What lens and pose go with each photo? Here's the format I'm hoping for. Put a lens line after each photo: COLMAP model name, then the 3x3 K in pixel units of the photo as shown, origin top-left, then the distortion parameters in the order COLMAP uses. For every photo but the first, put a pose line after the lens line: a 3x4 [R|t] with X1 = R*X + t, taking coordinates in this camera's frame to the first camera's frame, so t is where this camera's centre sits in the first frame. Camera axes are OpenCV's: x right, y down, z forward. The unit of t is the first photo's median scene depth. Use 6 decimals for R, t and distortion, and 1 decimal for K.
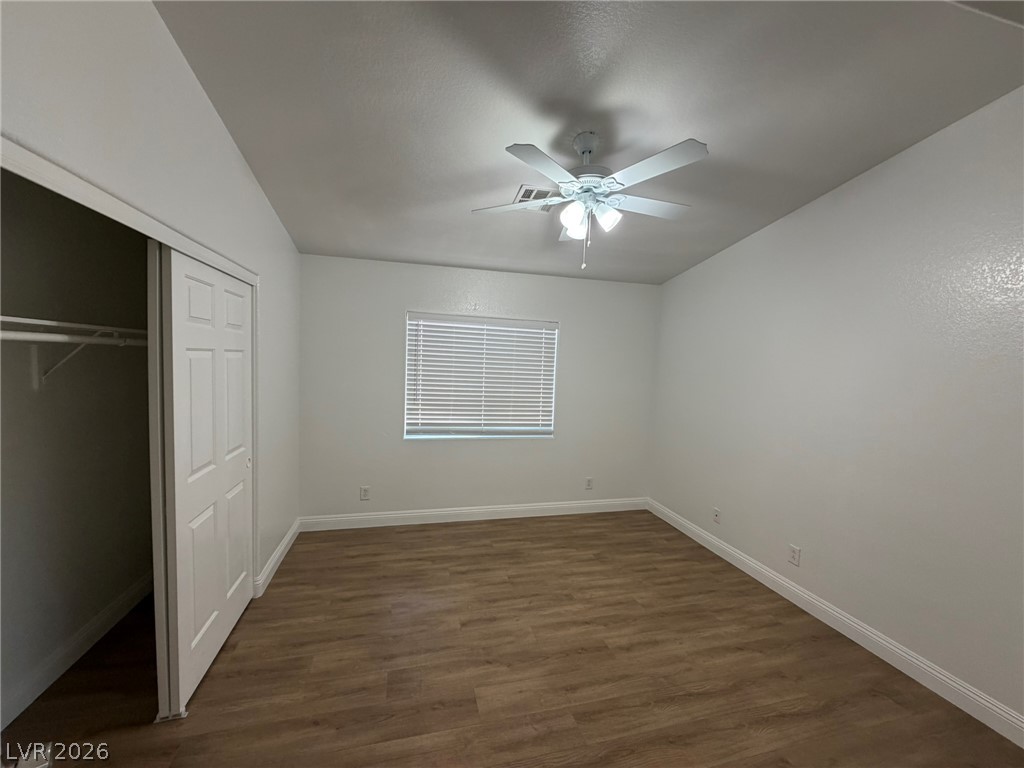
lens RADIAL K [[410.2, 0, 508.9], [0, 410.2, 385.4], [0, 0, 1]] dist [0.000053, 0.000436]
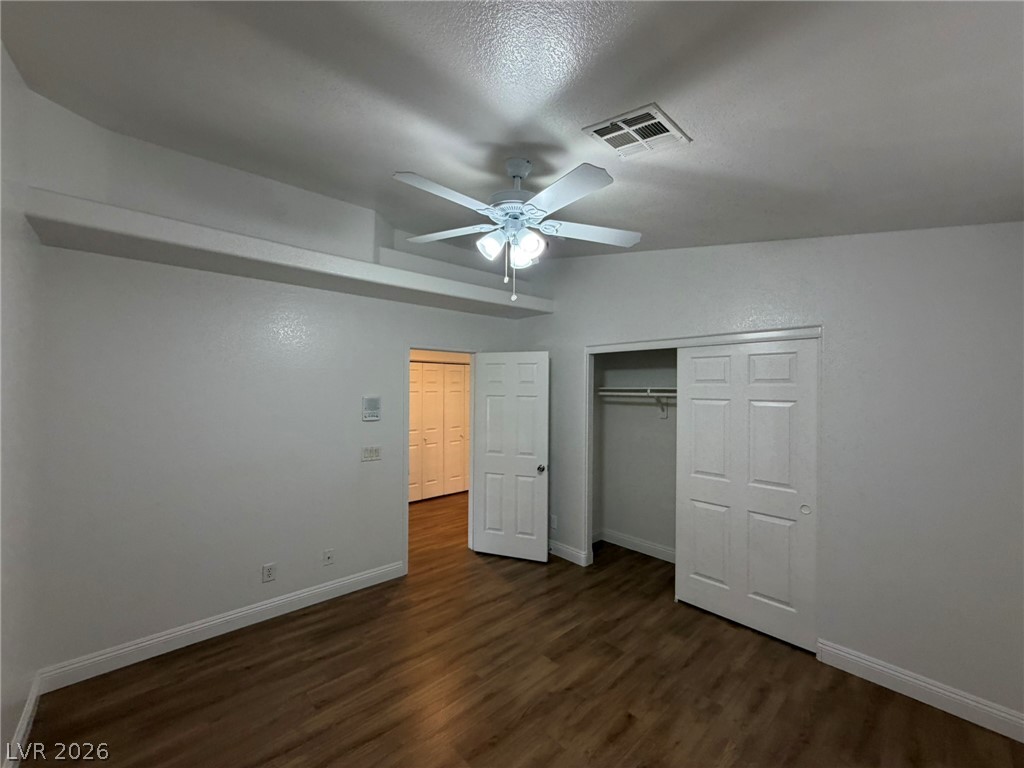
lens RADIAL K [[410.2, 0, 508.9], [0, 410.2, 385.4], [0, 0, 1]] dist [0.000053, 0.000436]
pose [[-0.887373, -0.052220, -0.458085, 0.583993], [-0.073247, 0.996914, 0.028245, -0.108393], [0.455196, 0.058617, -0.888460, 1.755879]]
